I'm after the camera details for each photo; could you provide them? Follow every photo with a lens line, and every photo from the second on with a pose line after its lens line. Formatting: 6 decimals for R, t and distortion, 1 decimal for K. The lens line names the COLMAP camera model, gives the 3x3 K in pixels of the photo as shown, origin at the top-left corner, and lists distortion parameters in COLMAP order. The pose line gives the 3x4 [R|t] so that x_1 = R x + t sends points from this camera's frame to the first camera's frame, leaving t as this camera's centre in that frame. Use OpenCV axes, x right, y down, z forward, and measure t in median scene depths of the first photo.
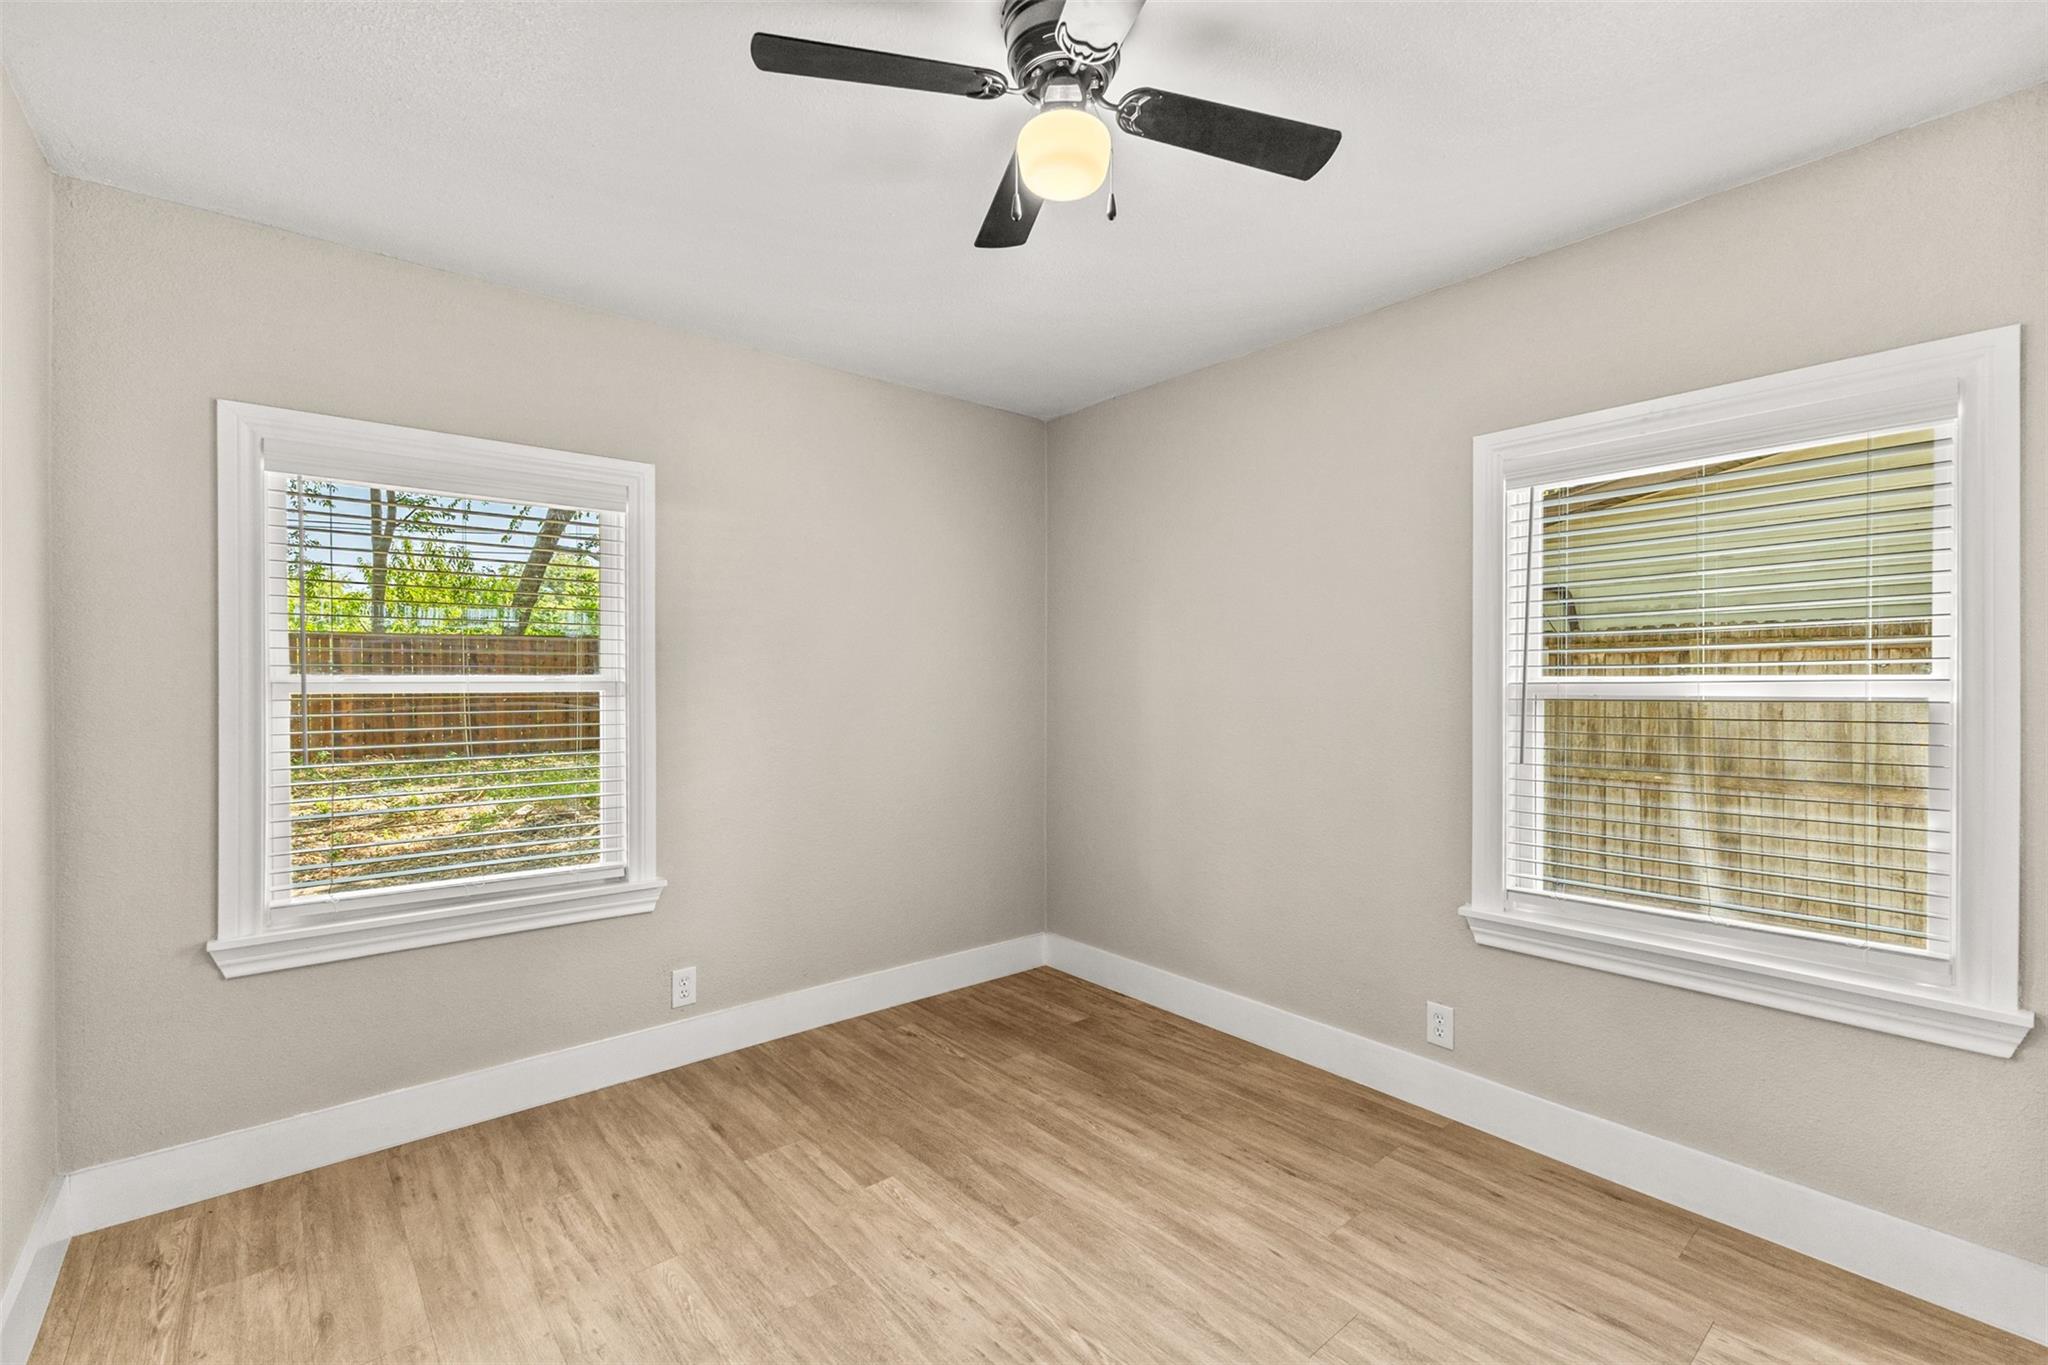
lens RADIAL K [[883.9, 0, 1027.2], [0, 883.9, 679.6], [0, 0, 1]] dist [0.003870, -0.000507]
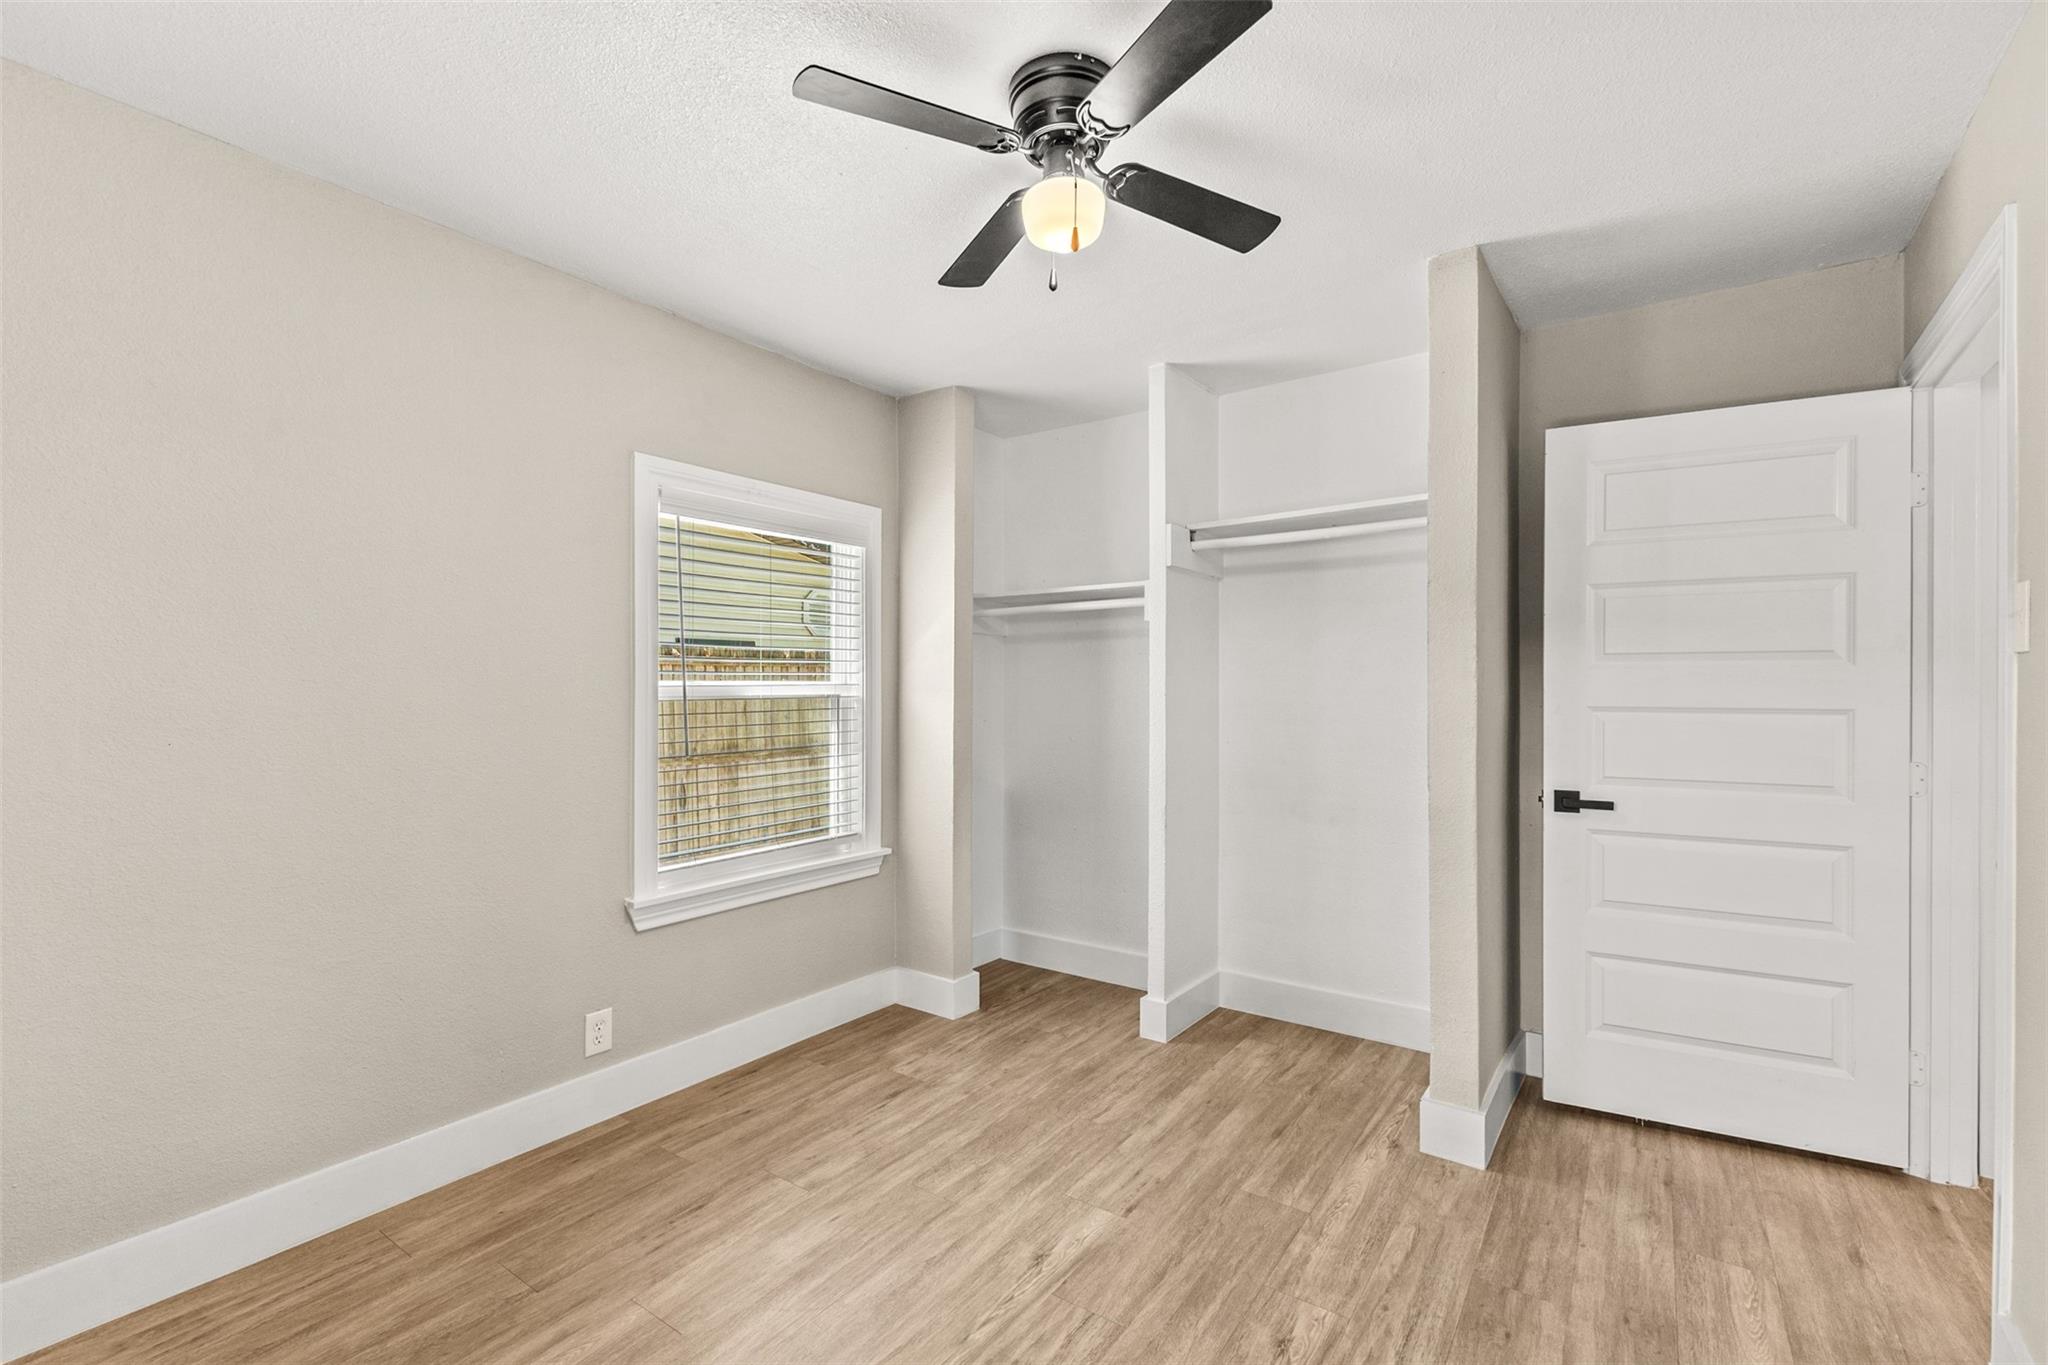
lens RADIAL K [[883.9, 0, 1027.2], [0, 883.9, 692.2], [0, 0, 1]] dist [0.003870, -0.000507]
pose [[-0.256153, -0.001417, 0.966635, -0.724941], [-0.001230, 0.999999, 0.001140, 0.011390], [-0.966636, -0.000897, -0.256154, 0.942130]]
